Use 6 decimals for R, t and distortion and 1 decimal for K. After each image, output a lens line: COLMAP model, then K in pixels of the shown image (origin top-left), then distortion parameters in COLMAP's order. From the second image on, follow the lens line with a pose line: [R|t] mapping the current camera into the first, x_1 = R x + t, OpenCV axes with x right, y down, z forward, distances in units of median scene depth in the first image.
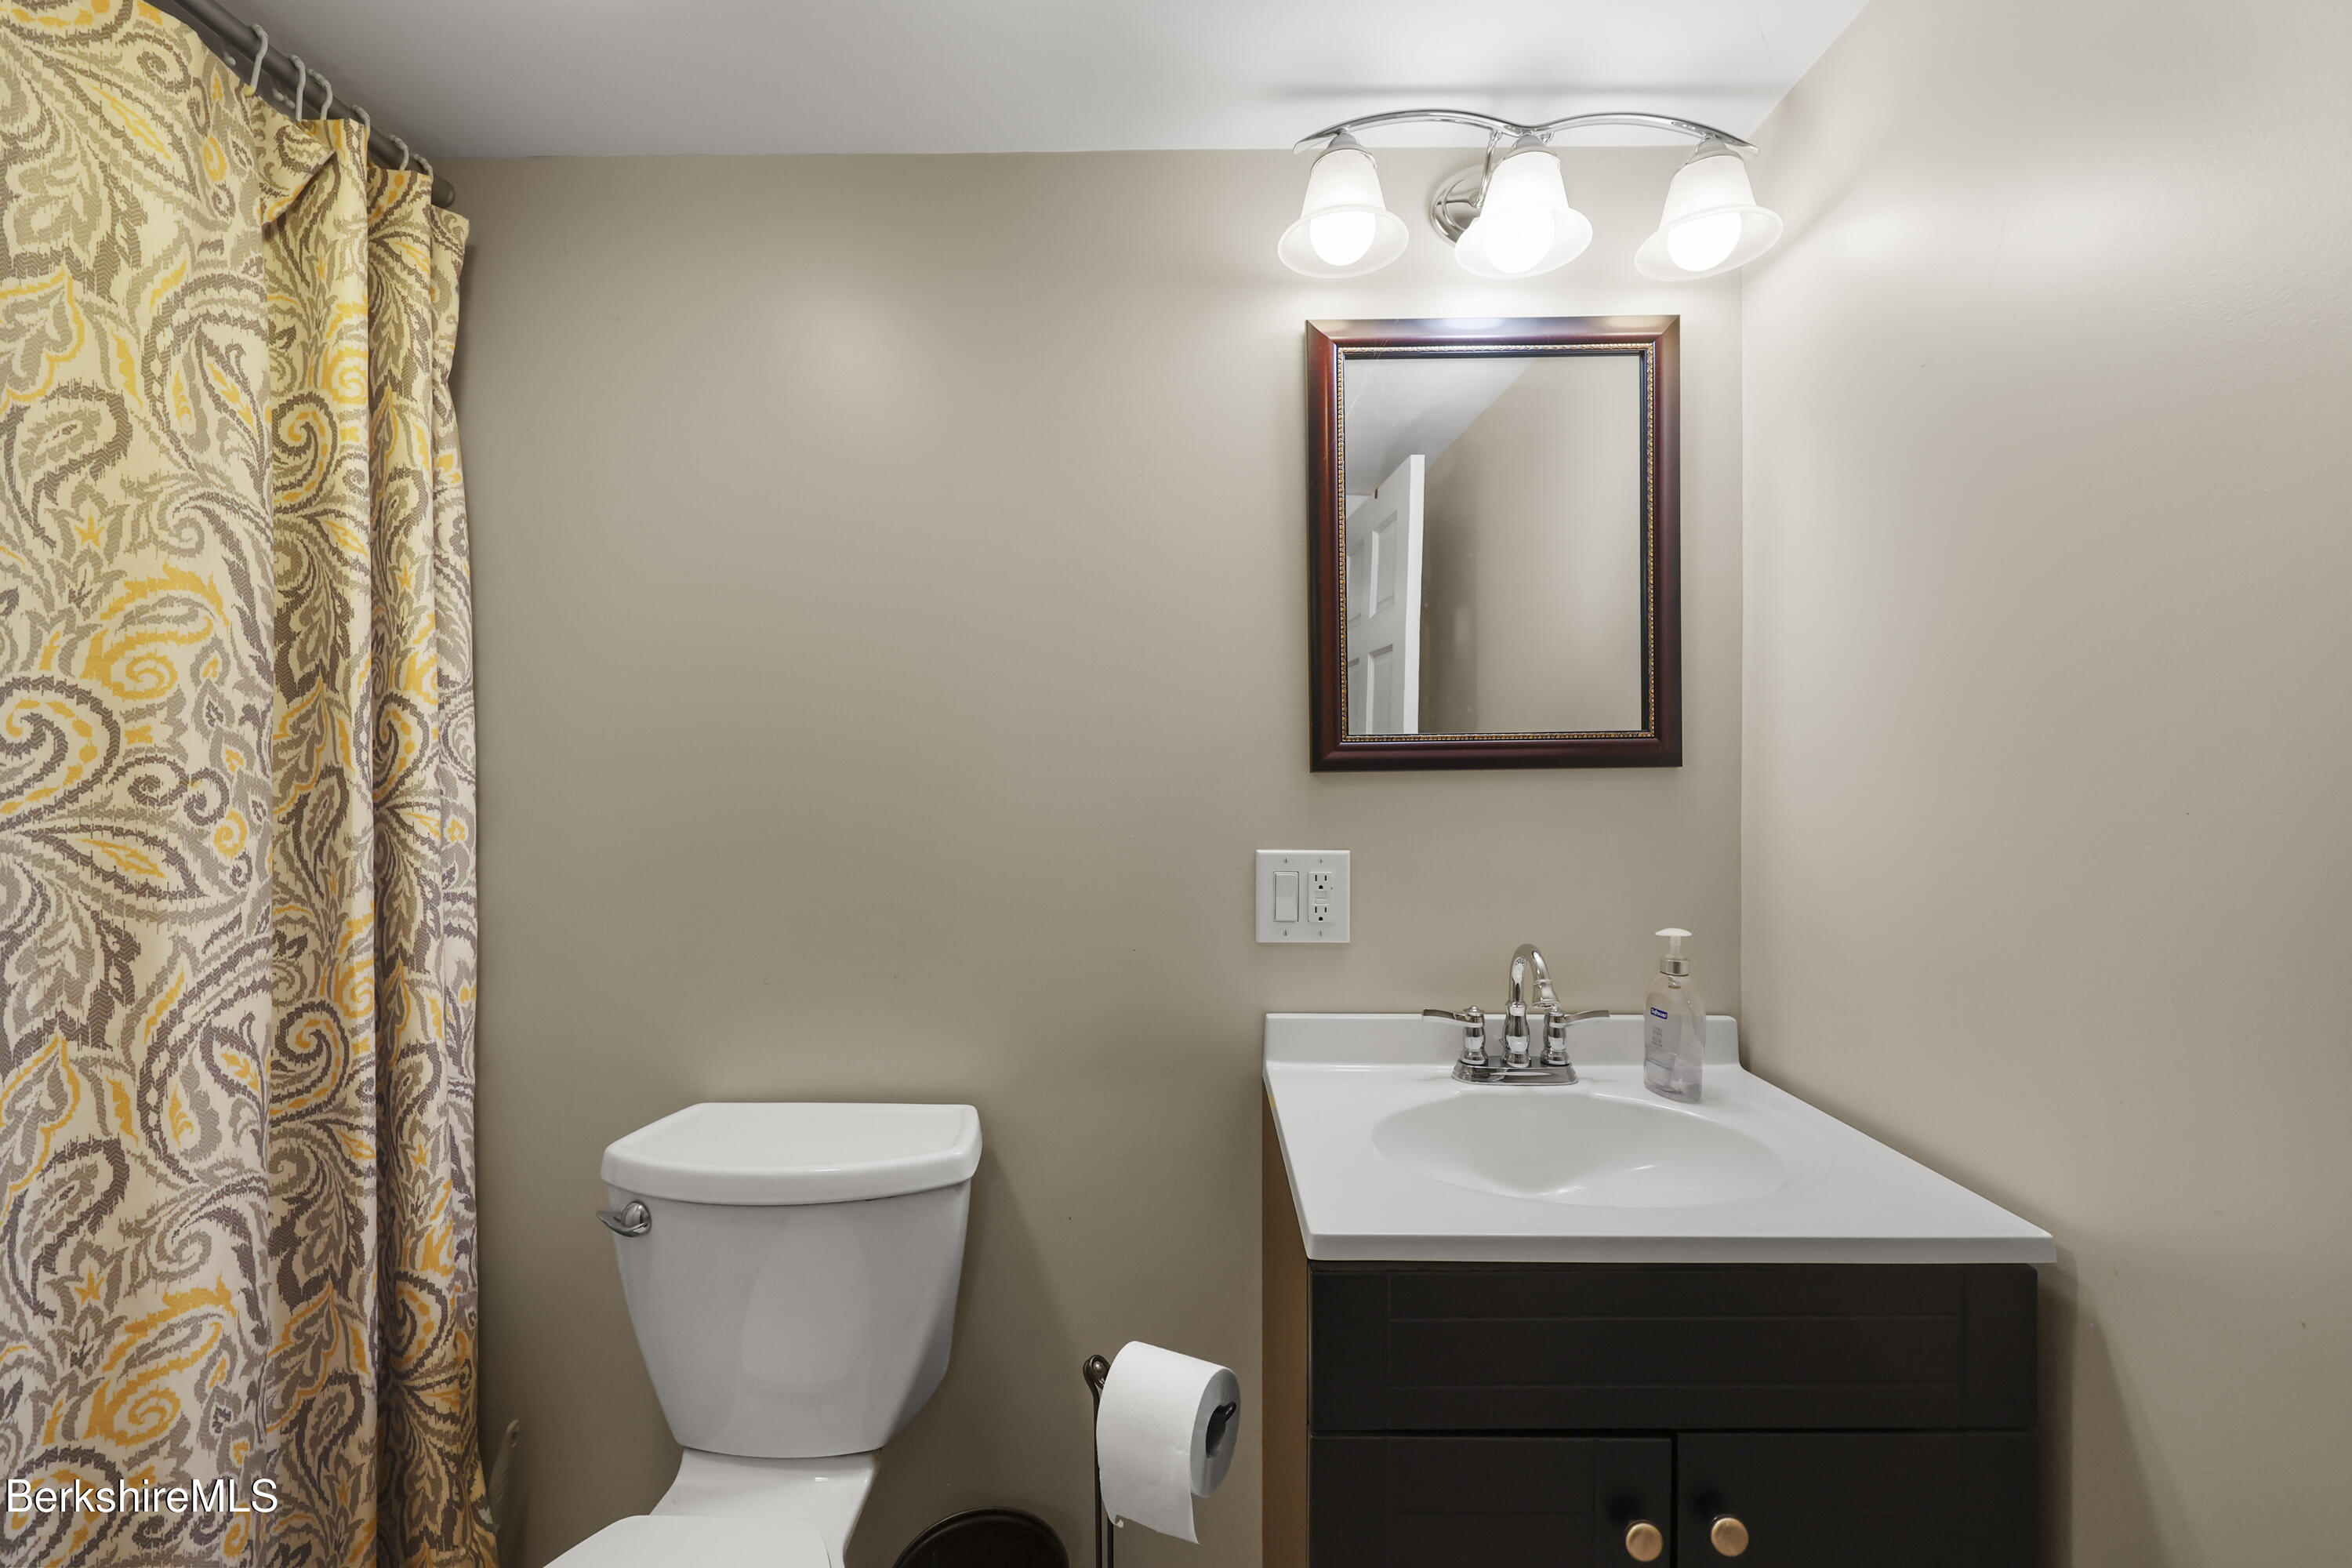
lens RADIAL K [[951.4, 0, 1176.8], [0, 951.4, 782.3], [0, 0, 1]] dist [0.000294, 0.000107]
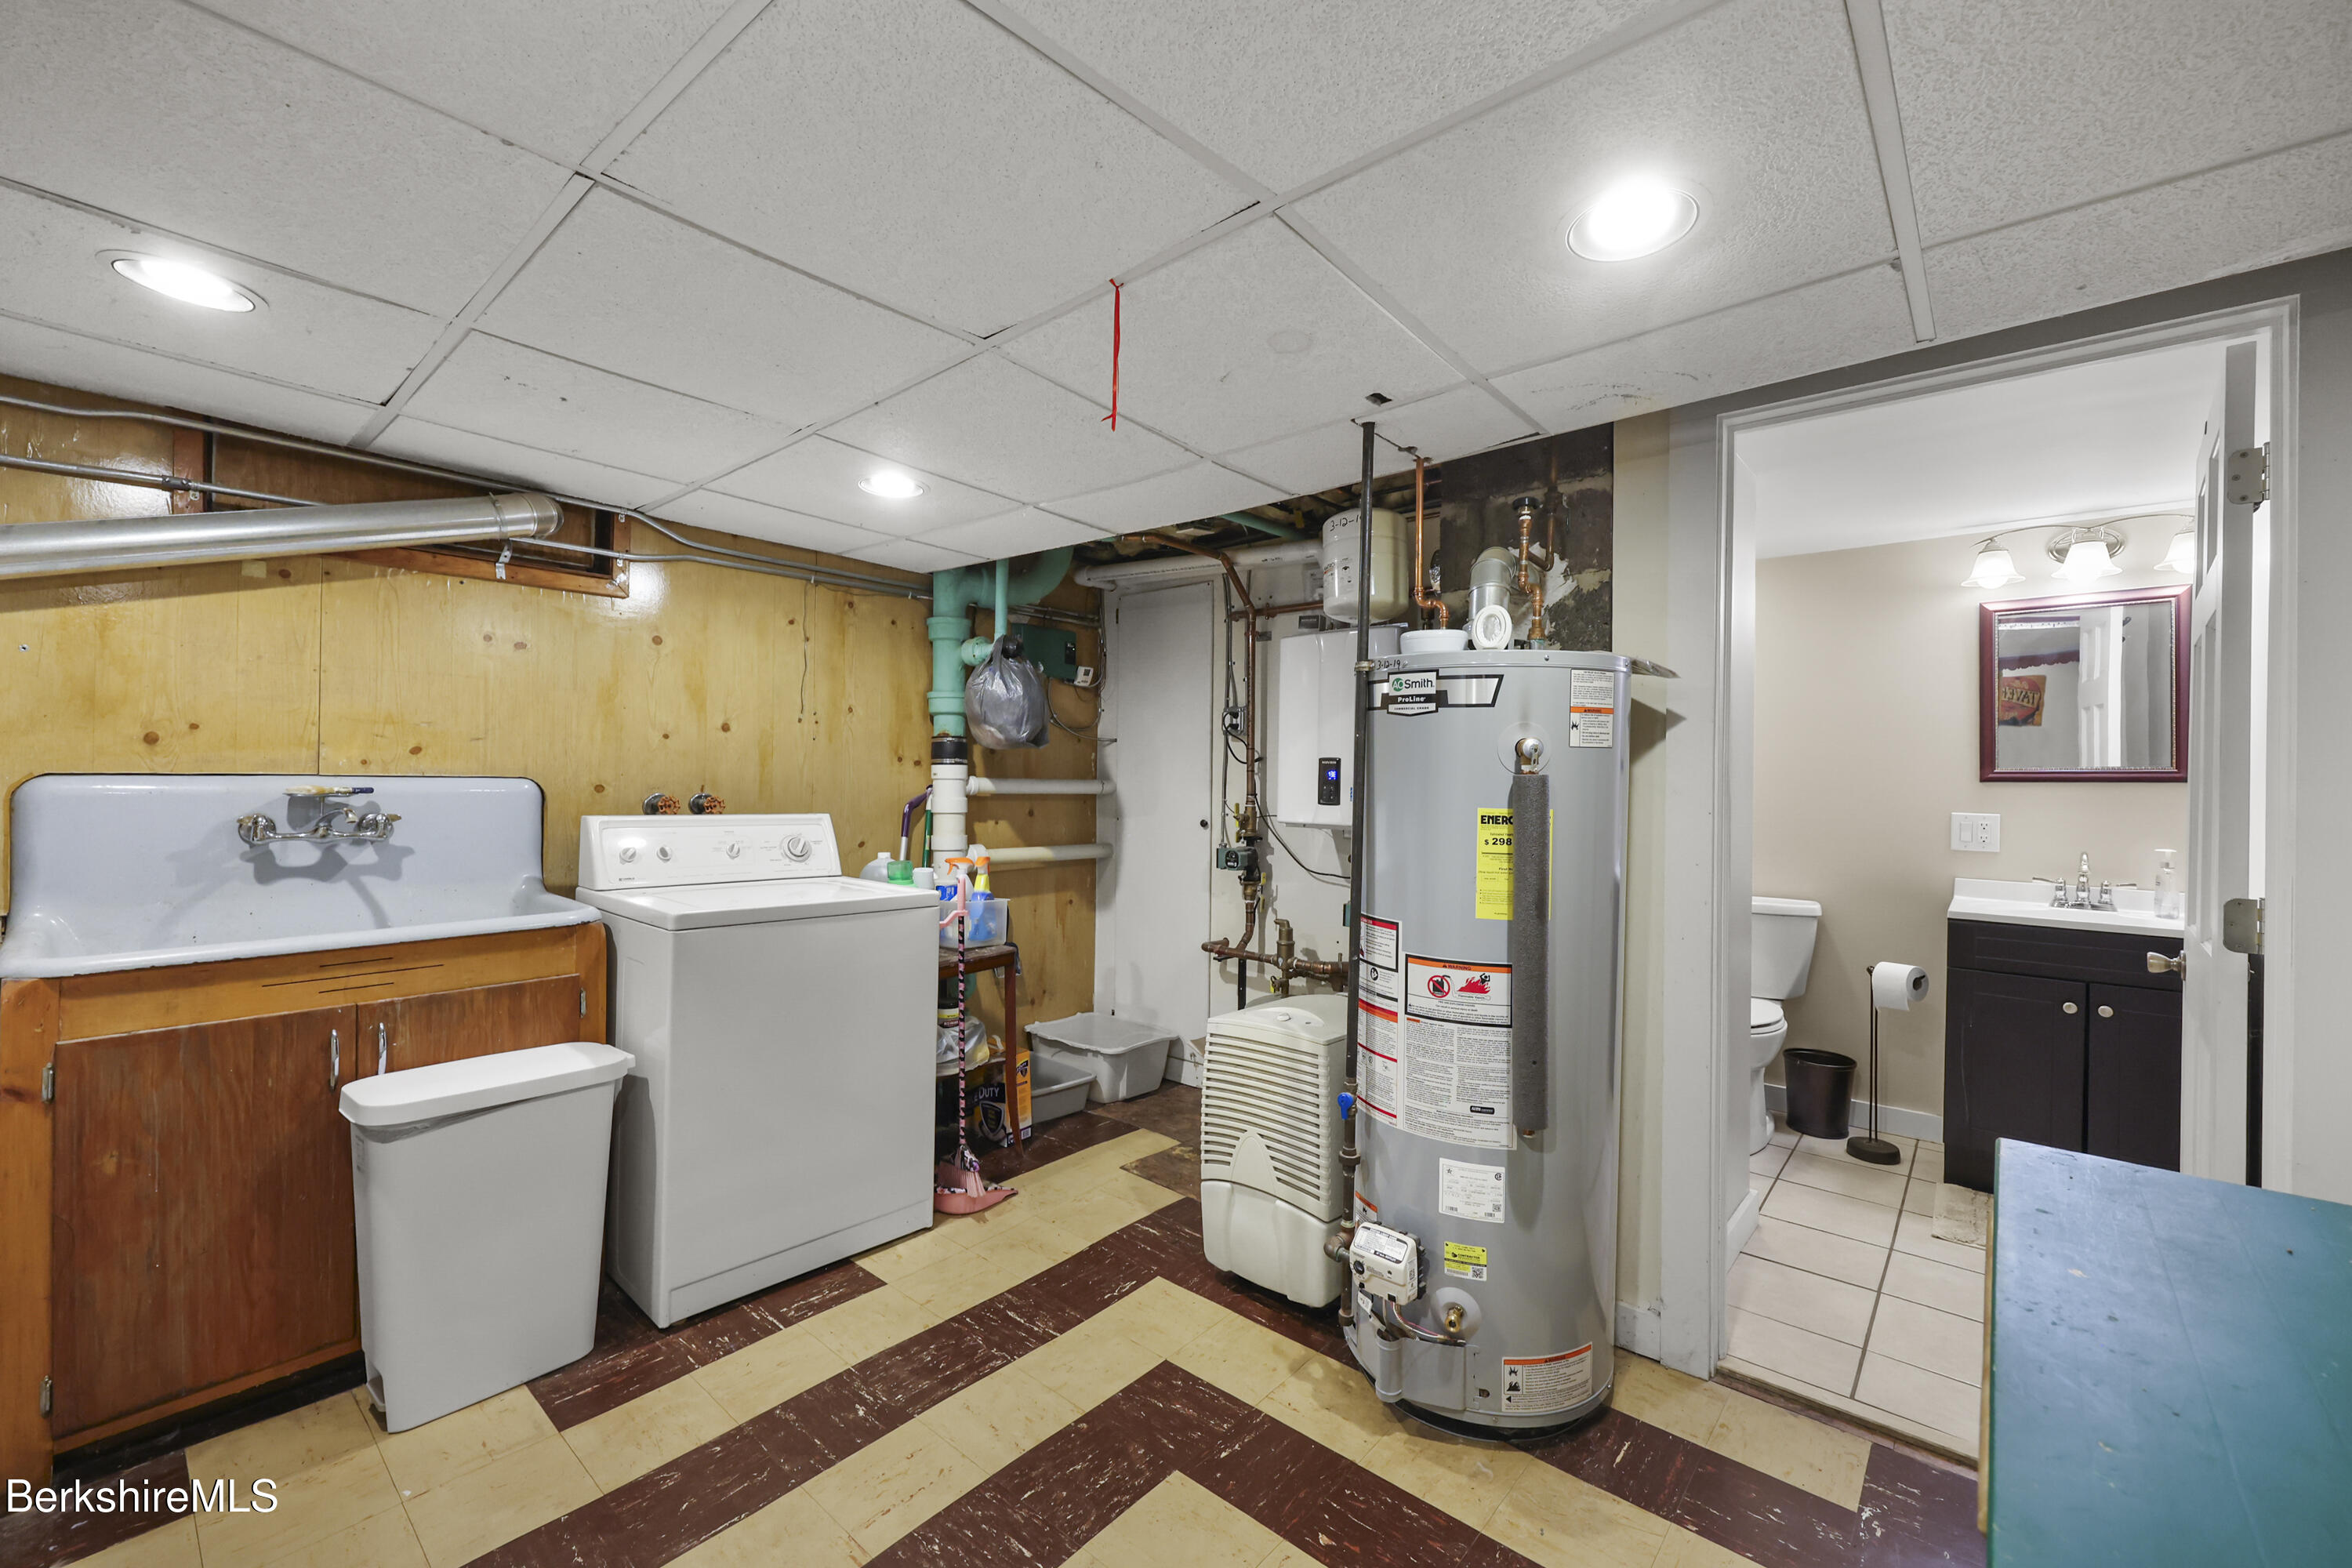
lens RADIAL K [[951.4, 0, 1175.1], [0, 951.4, 783.2], [0, 0, 1]] dist [0.000294, 0.000107]
pose [[0.763292, 0.017269, -0.645823, 0.148600], [-0.020512, 0.999787, 0.002491, 0.030561], [0.645729, 0.011345, 0.763483, -2.376278]]
